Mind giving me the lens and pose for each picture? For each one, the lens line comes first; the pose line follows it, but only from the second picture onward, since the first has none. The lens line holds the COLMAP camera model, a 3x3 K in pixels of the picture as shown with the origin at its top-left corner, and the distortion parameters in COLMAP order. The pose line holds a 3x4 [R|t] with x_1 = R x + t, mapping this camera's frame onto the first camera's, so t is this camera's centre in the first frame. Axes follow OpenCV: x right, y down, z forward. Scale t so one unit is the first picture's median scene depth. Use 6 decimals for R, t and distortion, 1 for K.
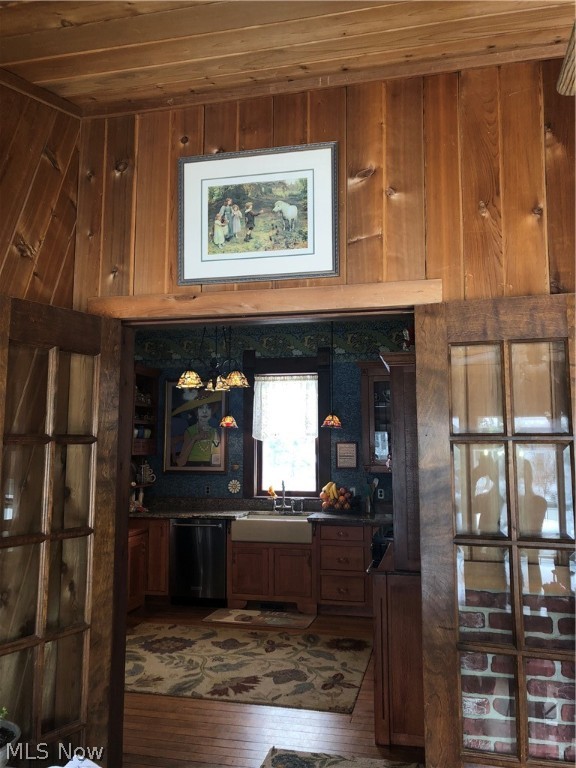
lens RADIAL K [[629.4, 0, 286.7], [0, 629.4, 372.7], [0, 0, 1]] dist [0.034994, -0.022371]
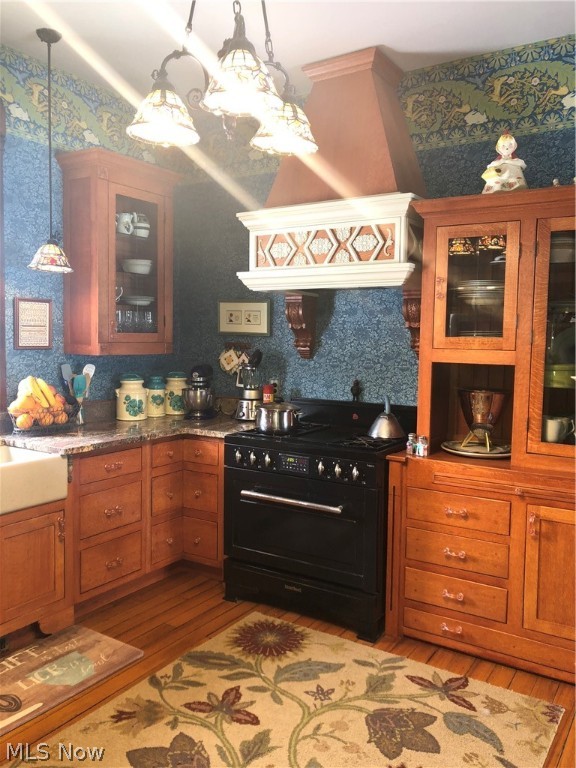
lens RADIAL K [[629.4, 0, 286.5], [0, 629.4, 381.8], [0, 0, 1]] dist [0.034994, -0.022371]
pose [[0.324165, -0.063743, 0.943850, -0.436275], [-0.133496, 0.984661, 0.112348, 0.117424], [-0.936534, -0.162419, 0.310684, 0.814070]]
